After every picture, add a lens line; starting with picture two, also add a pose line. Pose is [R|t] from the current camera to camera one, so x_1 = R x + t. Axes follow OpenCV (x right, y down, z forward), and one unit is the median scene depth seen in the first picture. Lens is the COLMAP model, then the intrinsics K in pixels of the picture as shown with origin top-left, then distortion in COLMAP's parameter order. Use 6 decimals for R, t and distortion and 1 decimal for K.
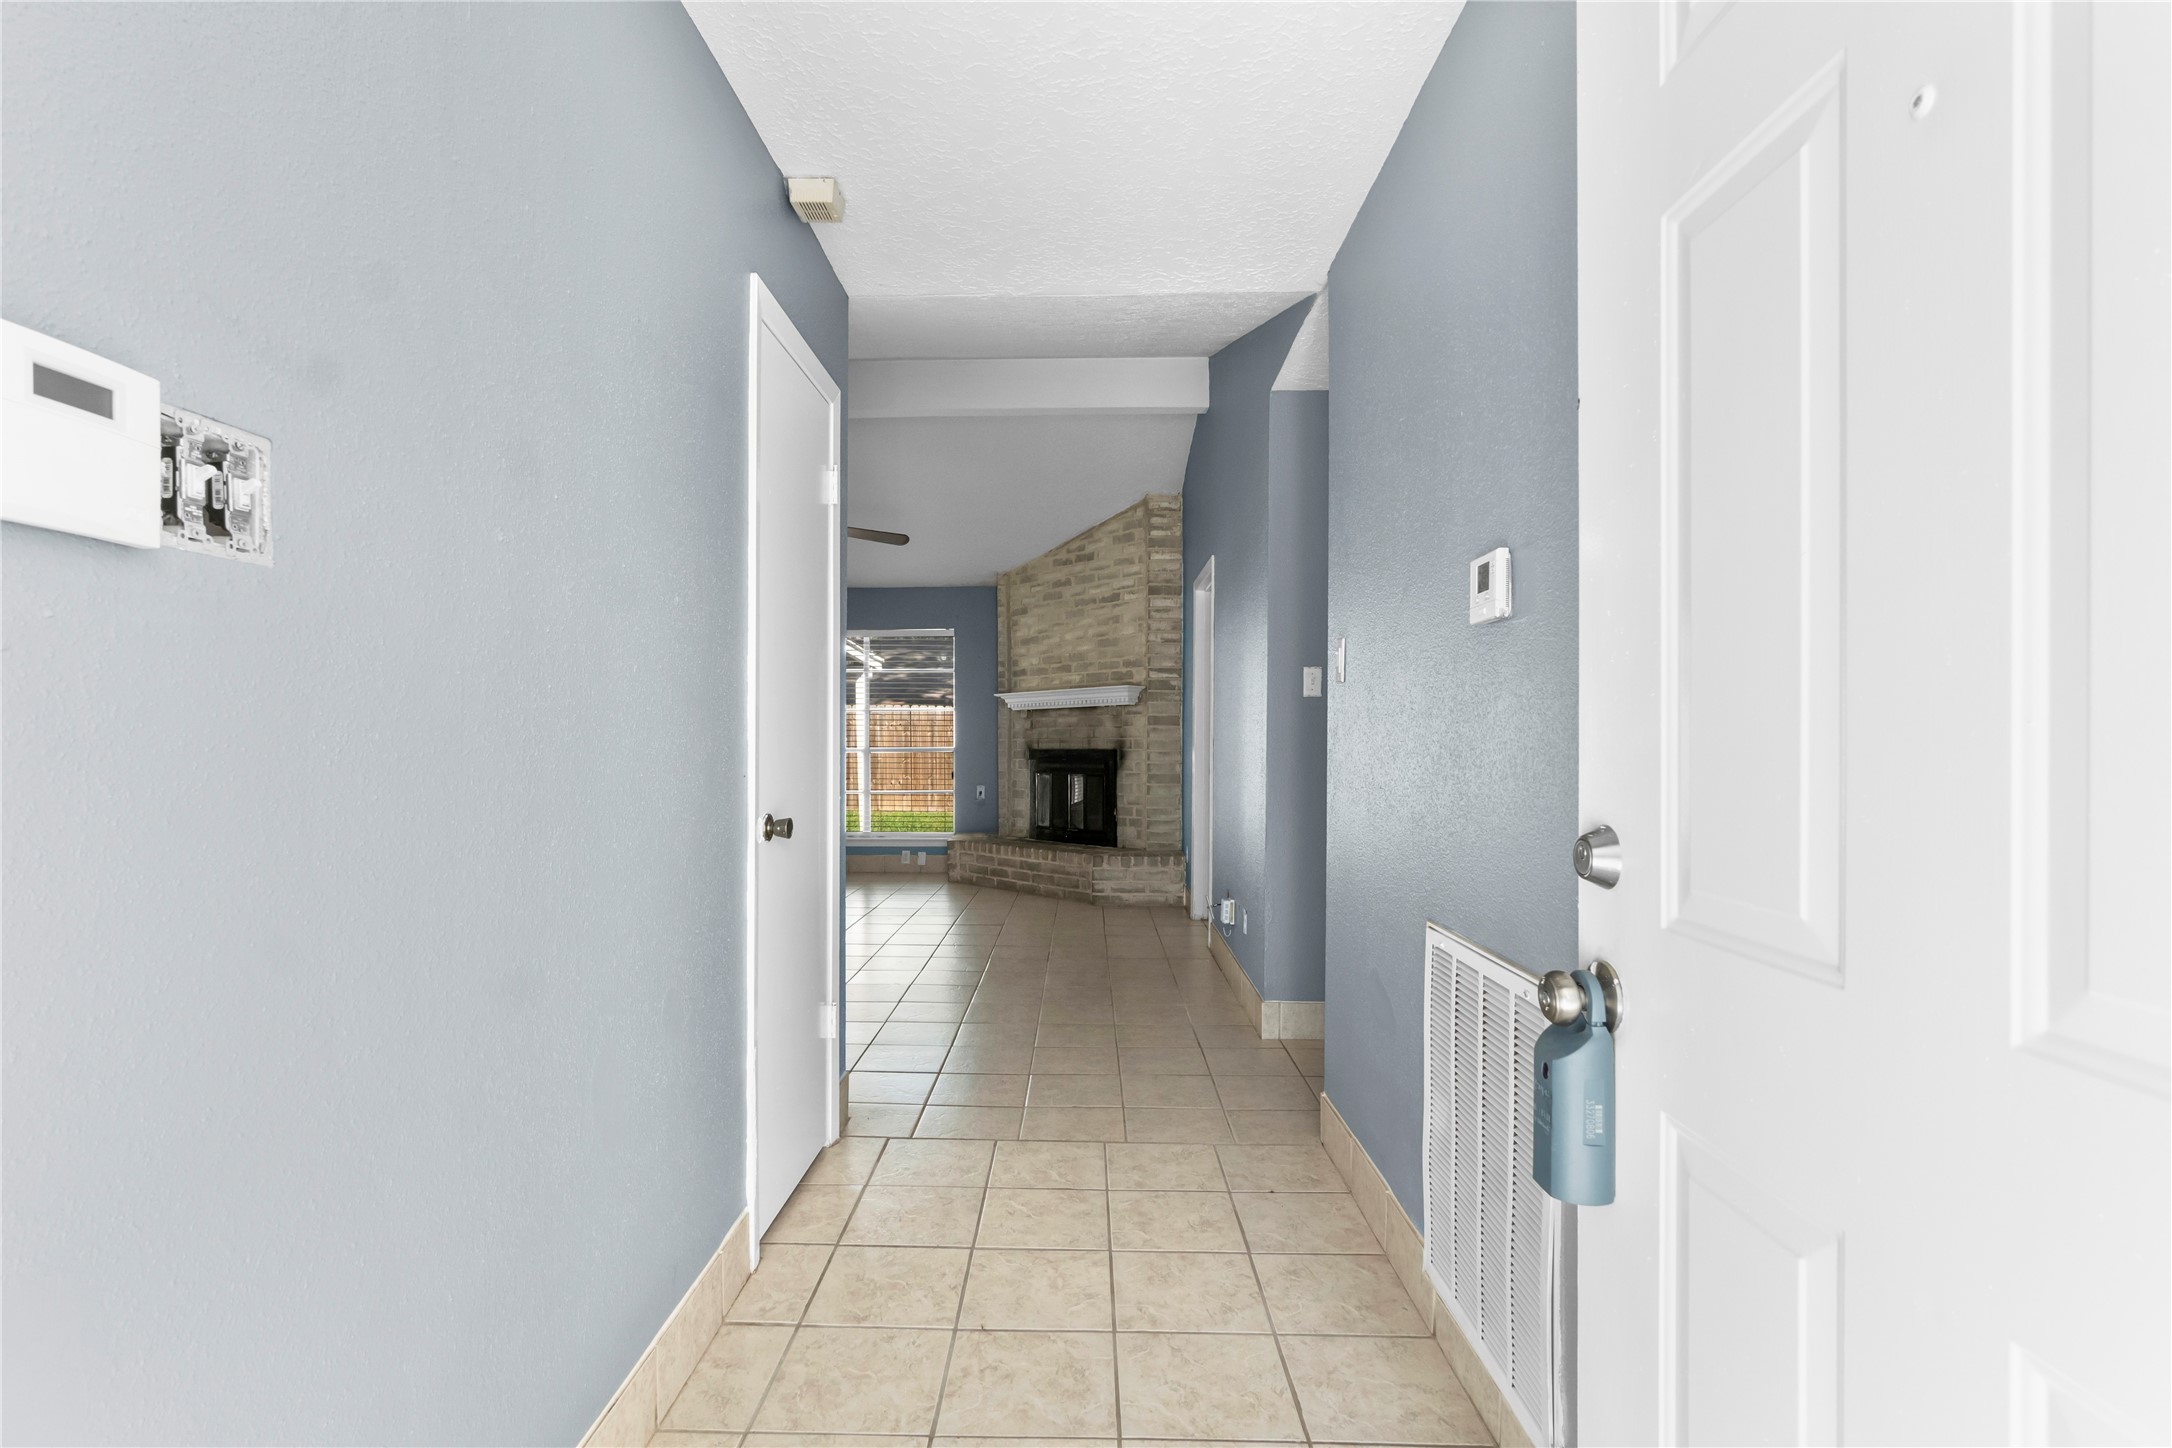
lens RADIAL K [[1015.0, 0, 1087.6], [0, 1015.0, 760.9], [0, 0, 1]] dist [-0.000292, -0.000005]
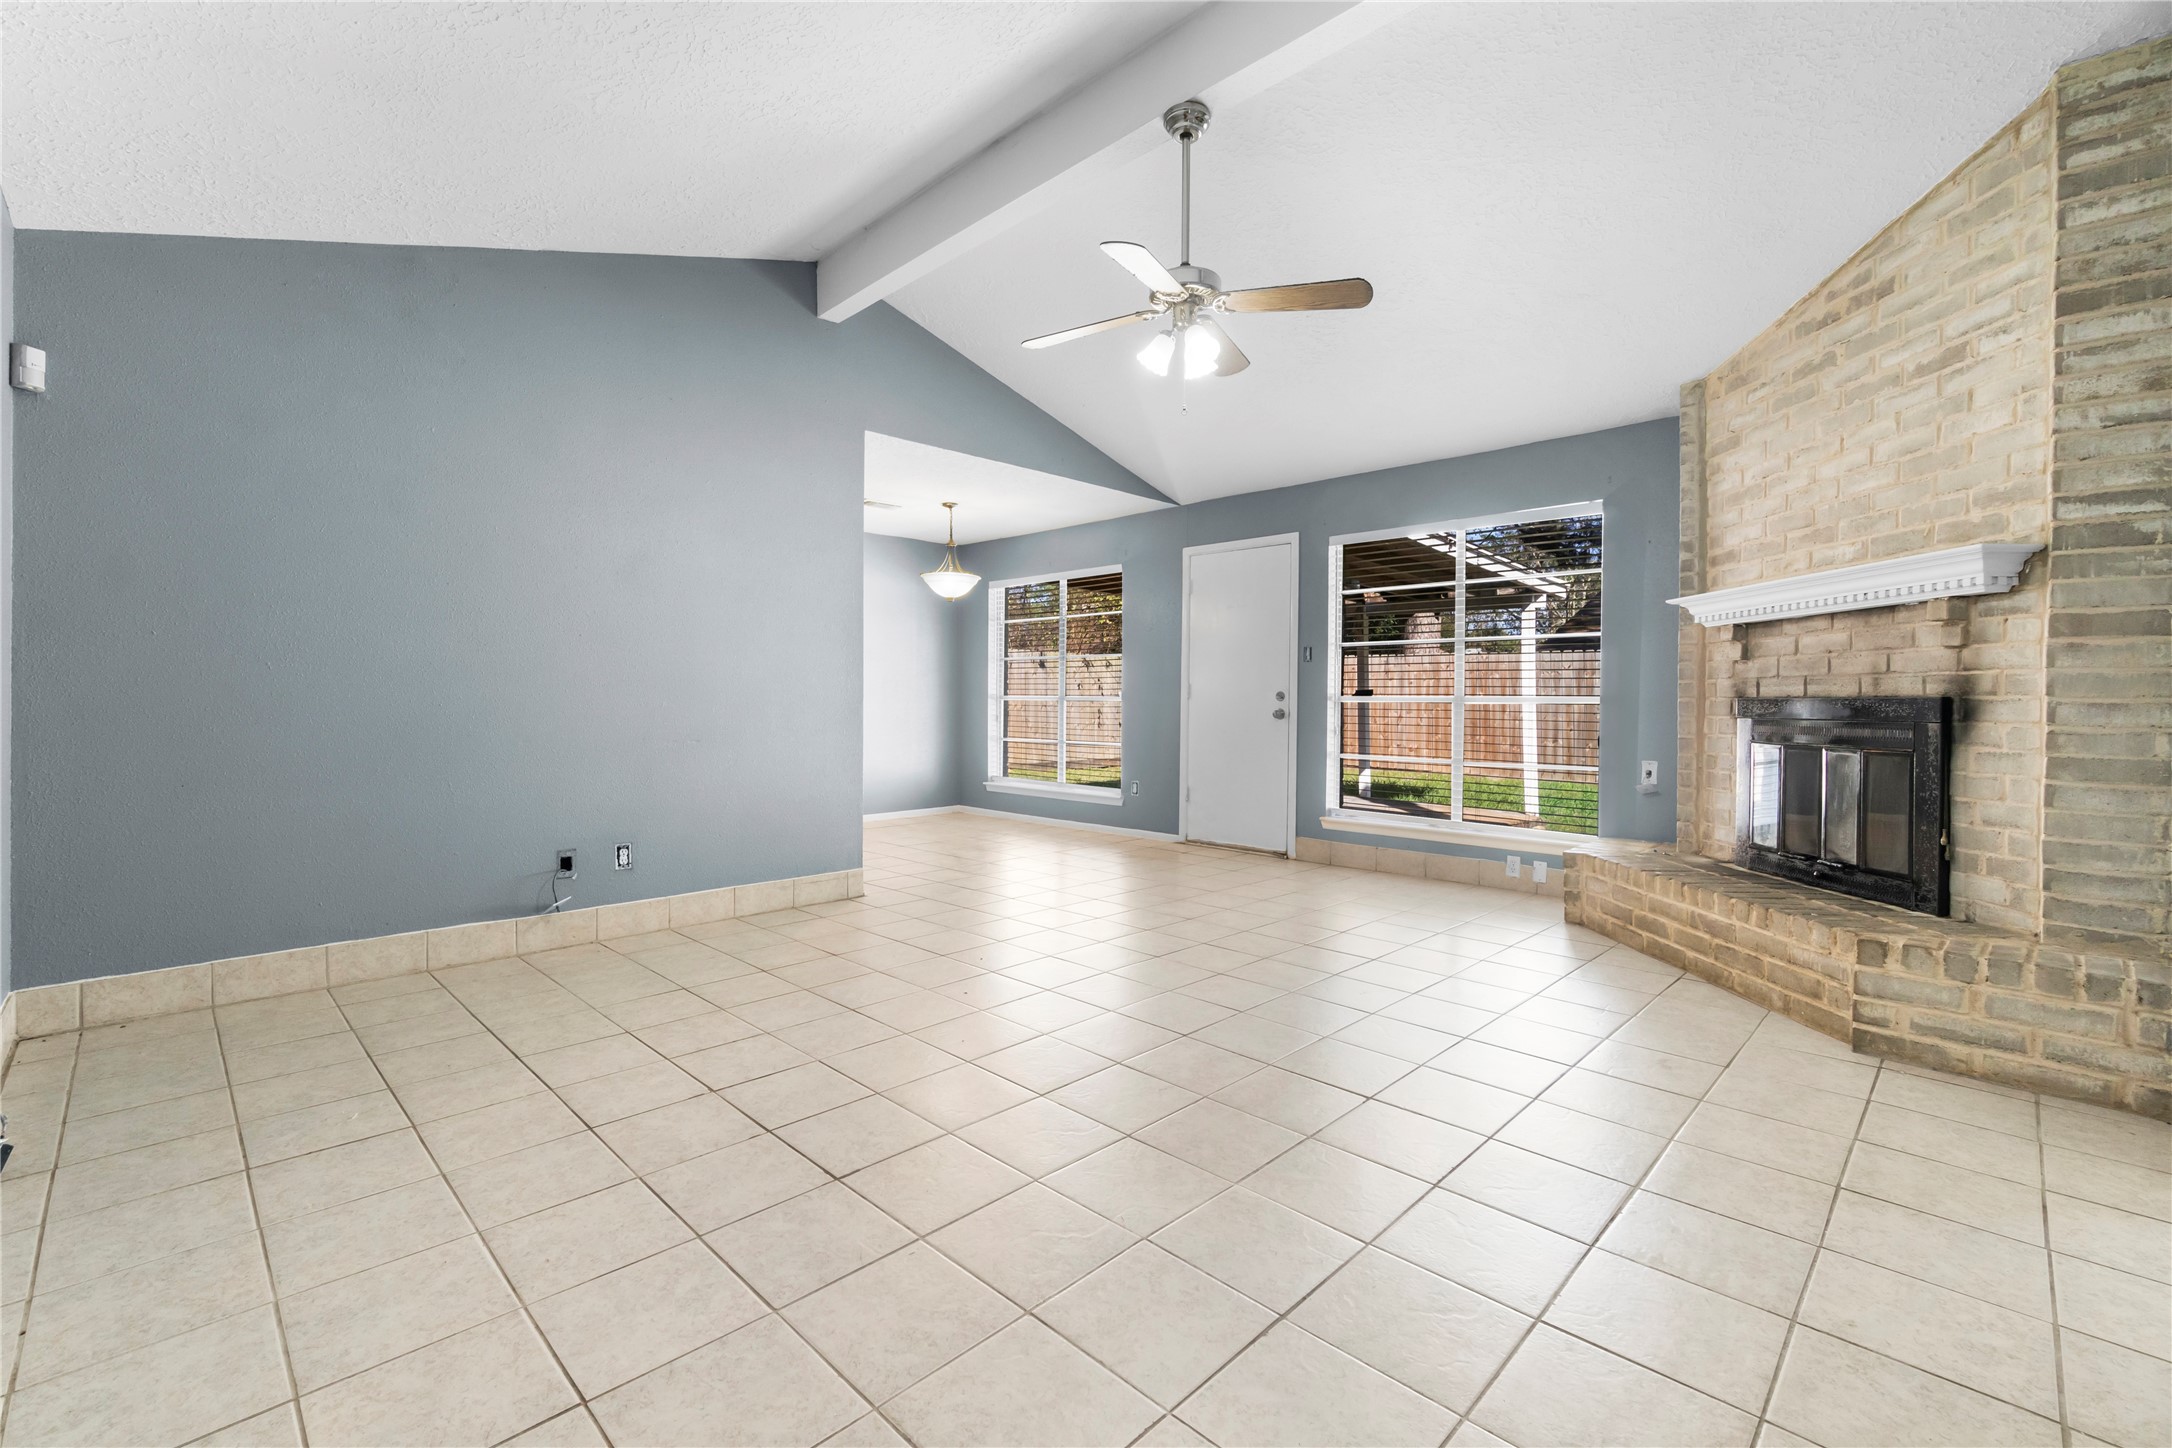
lens RADIAL K [[936.5, 0, 1046.7], [0, 936.5, 712.3], [0, 0, 1]] dist [-0.004621, 0.000562]
pose [[0.694533, 0.011858, -0.719363, 0.046257], [-0.013729, 0.999901, 0.003228, -0.000604], [0.719330, 0.007634, 0.694627, 0.423660]]
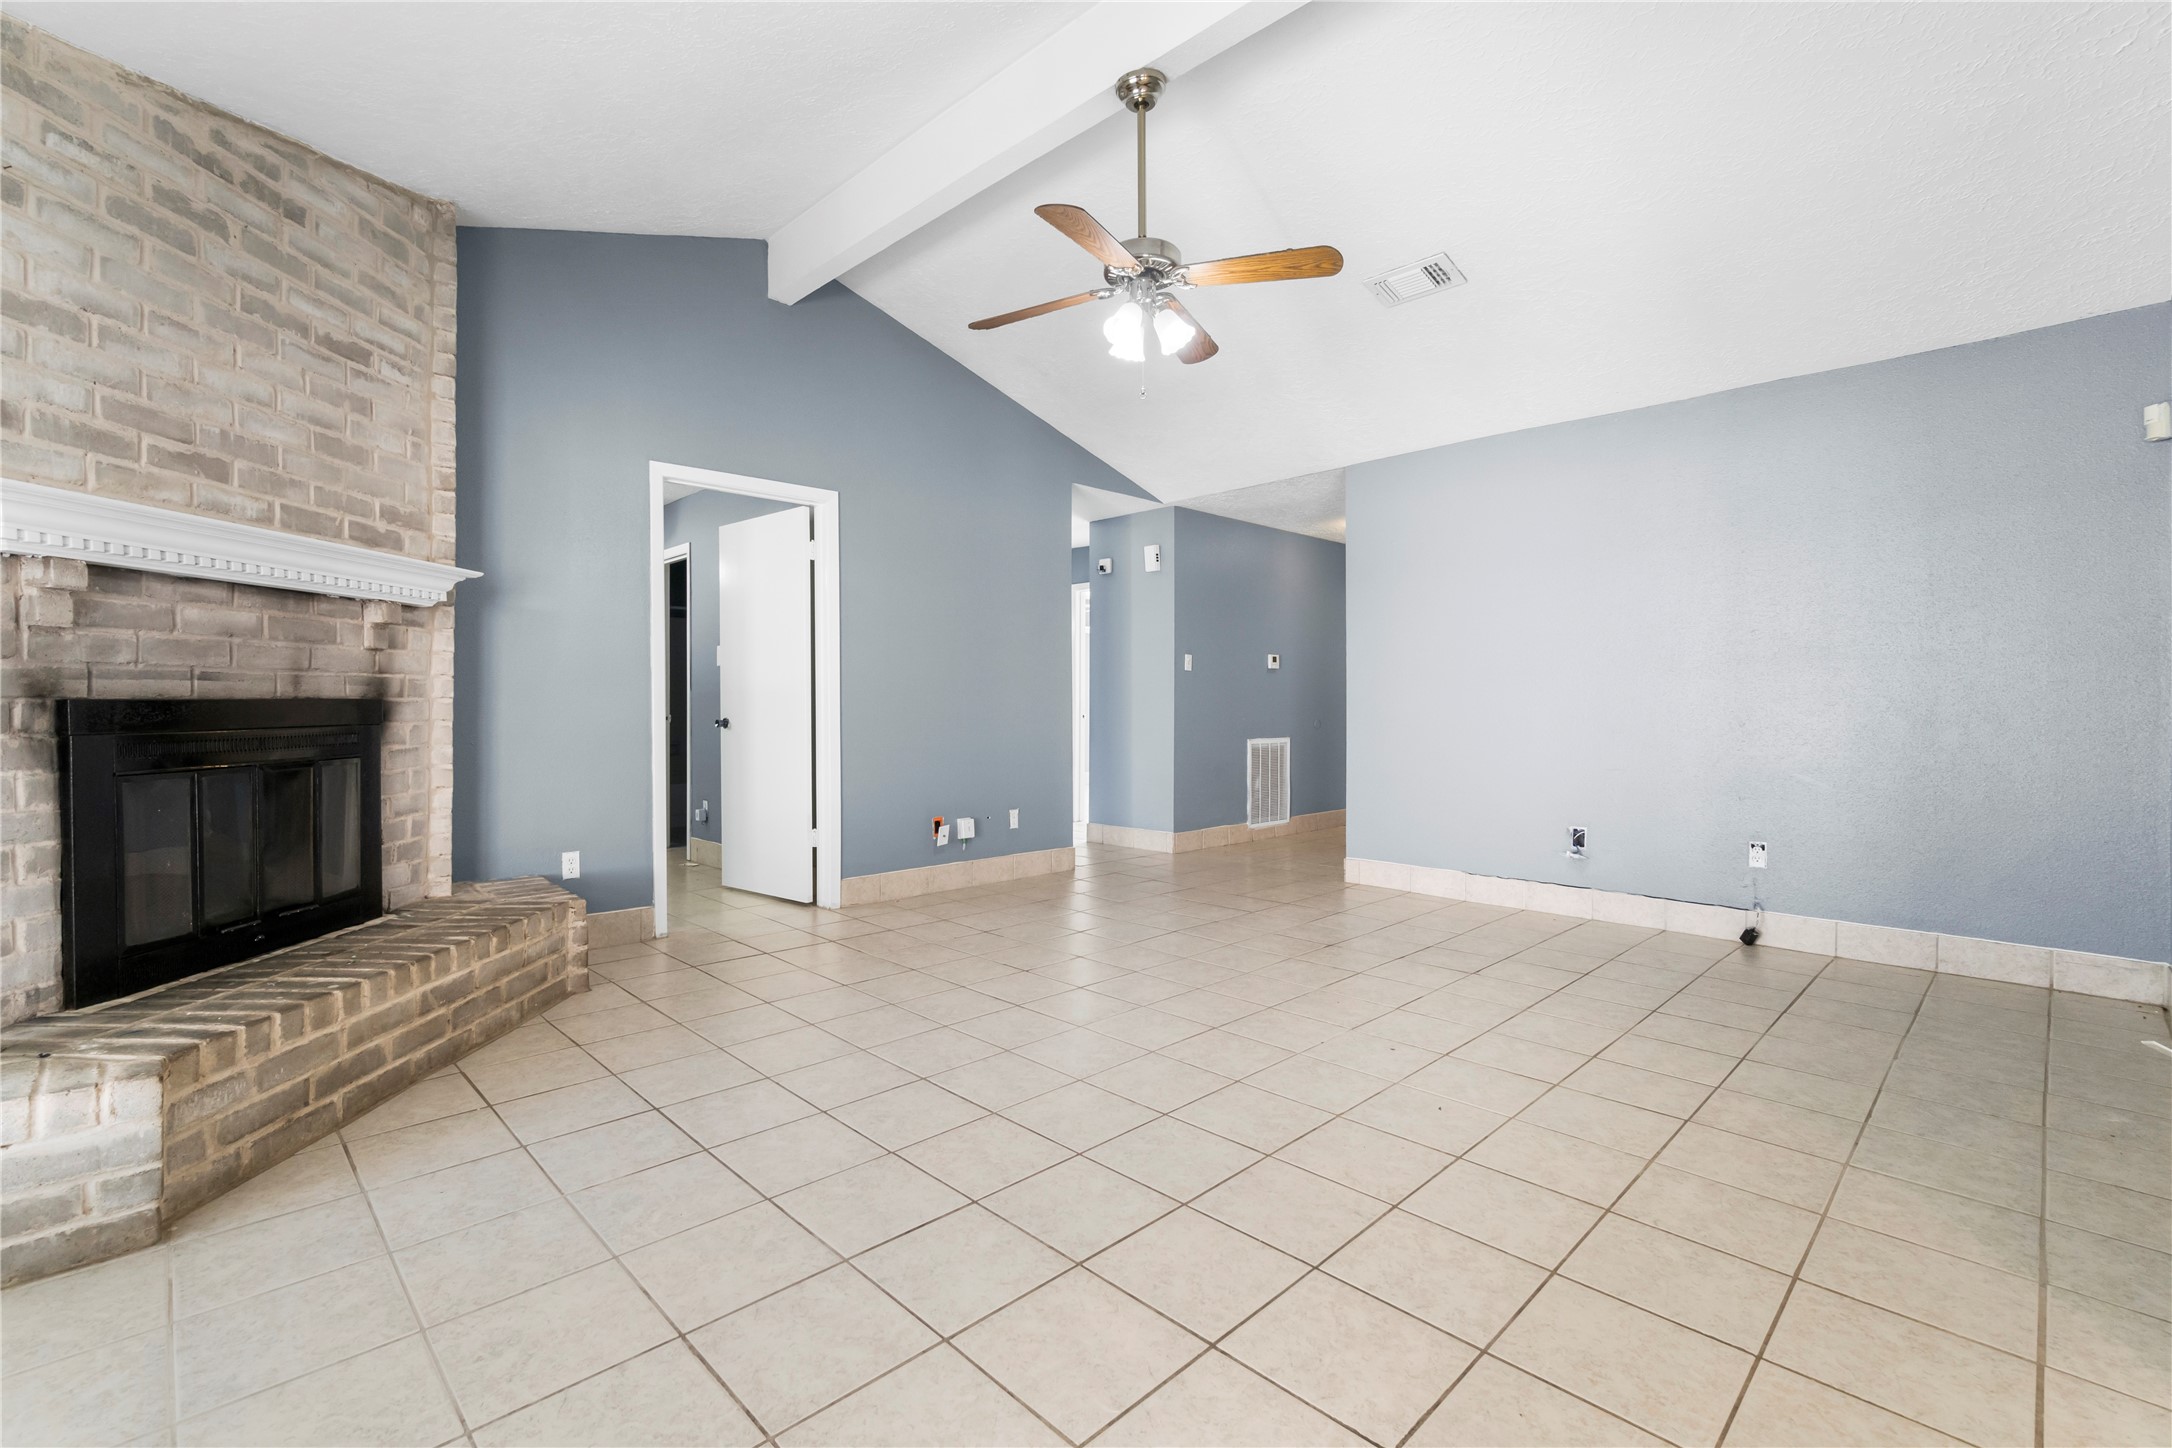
lens RADIAL K [[936.5, 0, 1077.3], [0, 936.5, 707.1], [0, 0, 1]] dist [-0.004621, 0.000562]
pose [[-0.703870, -0.003083, 0.710322, -0.474538], [0.013100, 0.999764, 0.017320, -0.010640], [-0.710208, 0.021496, -0.703664, 1.050649]]
